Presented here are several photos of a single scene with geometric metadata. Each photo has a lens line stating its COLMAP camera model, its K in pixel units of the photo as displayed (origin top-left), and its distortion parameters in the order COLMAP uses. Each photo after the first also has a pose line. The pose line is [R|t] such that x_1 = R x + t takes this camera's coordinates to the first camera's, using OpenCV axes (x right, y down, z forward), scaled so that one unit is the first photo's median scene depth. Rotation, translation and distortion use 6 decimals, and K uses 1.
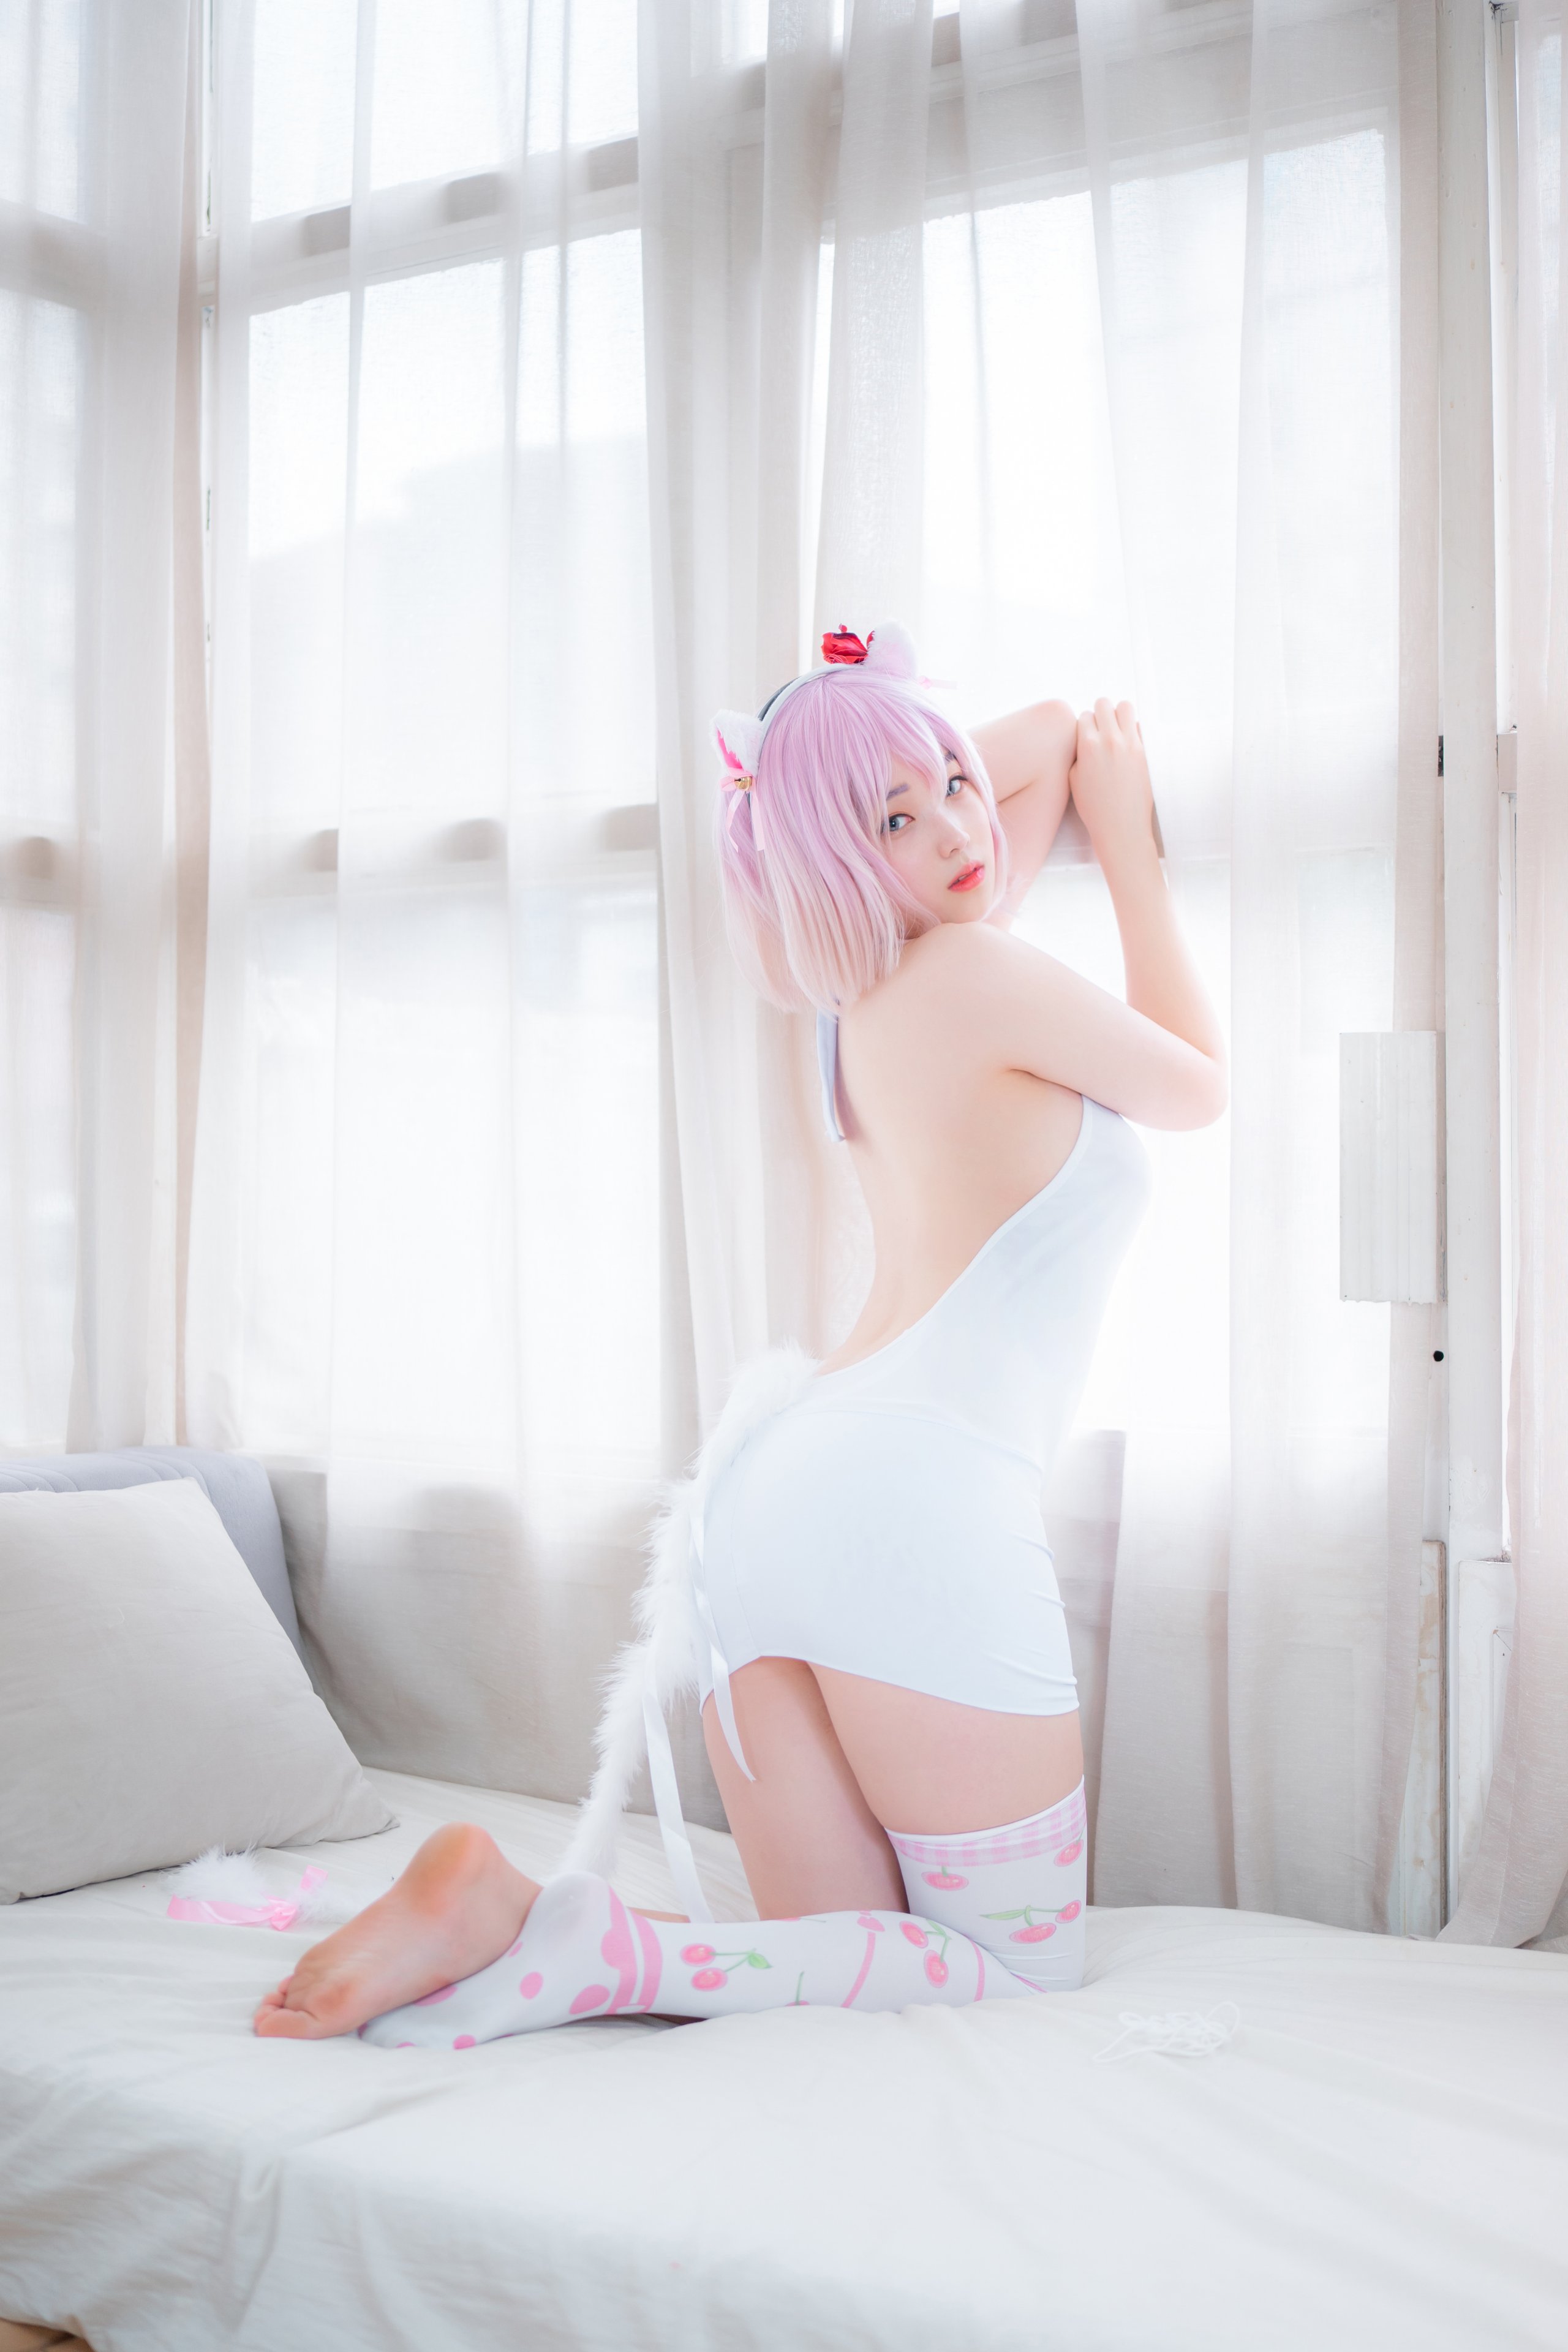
lens RADIAL K [[3053.7, 0, 804.0], [0, 3053.7, 1163.6], [0, 0, 1]] dist [-0.072060, 0.000000]
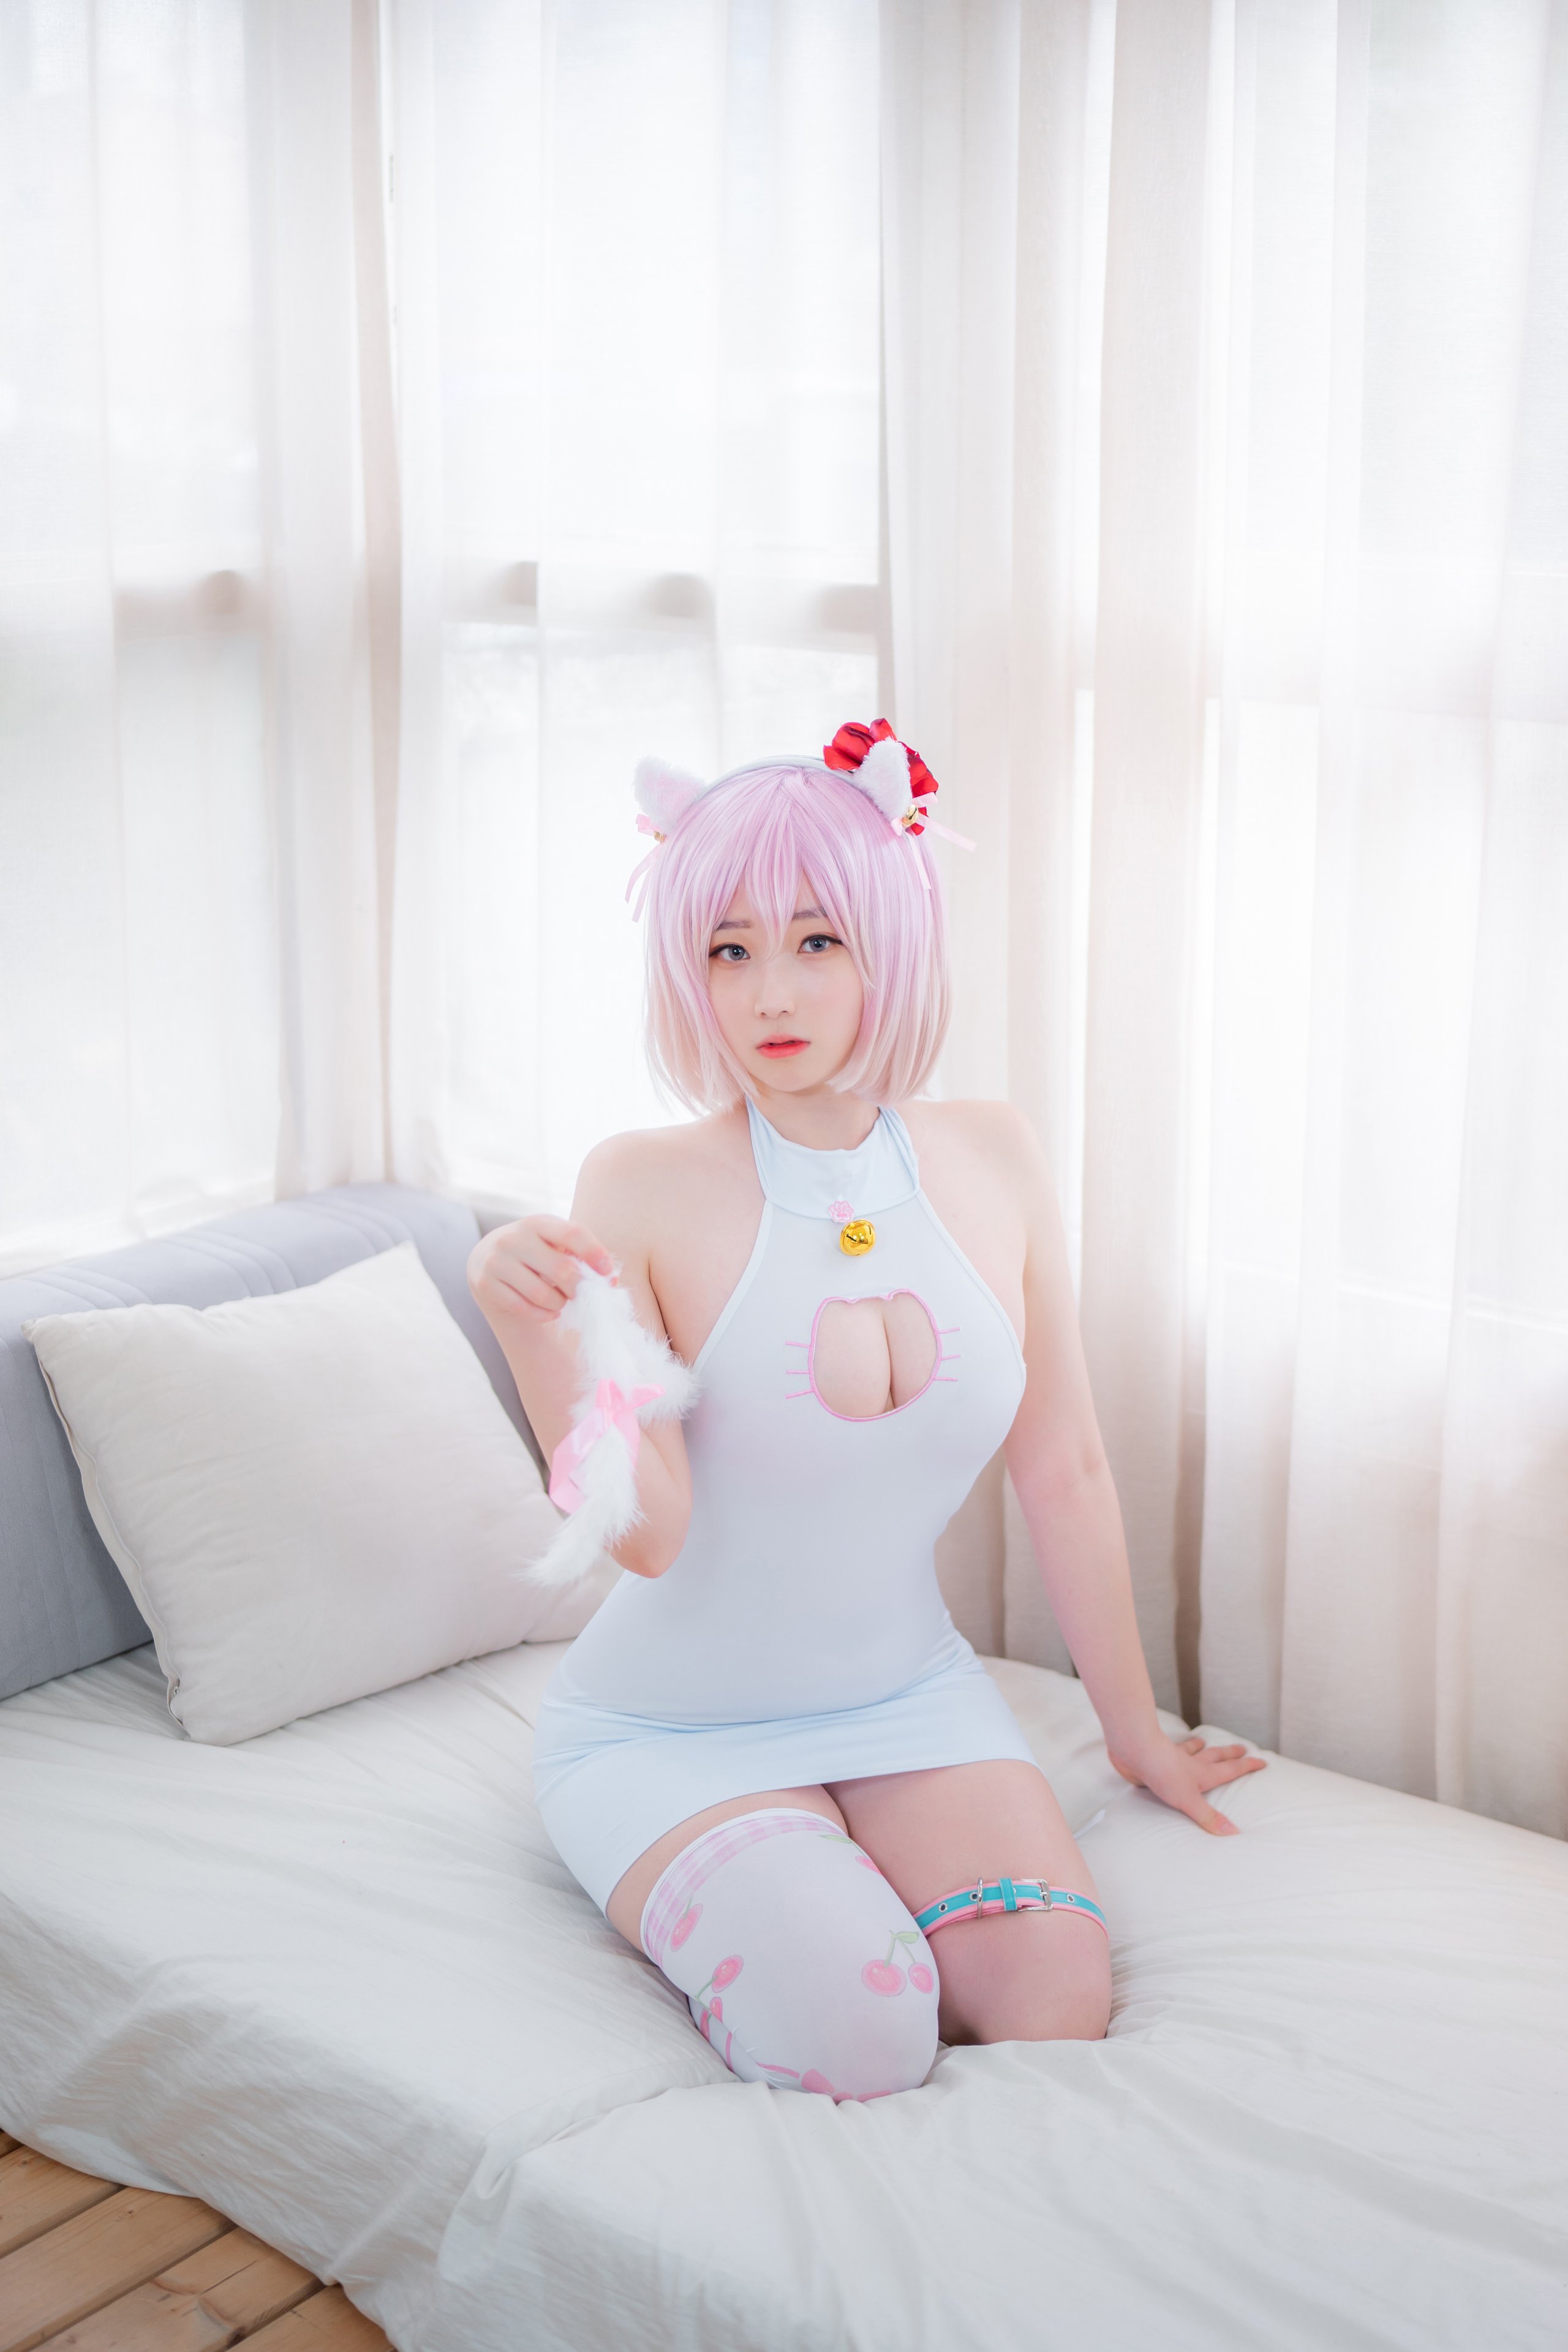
lens RADIAL K [[3053.7, 0, 726.5], [0, 3053.7, 1204.0], [0, 0, 1]] dist [-0.072060, 0.000000]
pose [[0.995814, 0.026303, -0.087541, -0.006433], [-0.002413, 0.964937, 0.262472, -0.164521], [0.091375, -0.261162, 0.960960, 0.047195]]
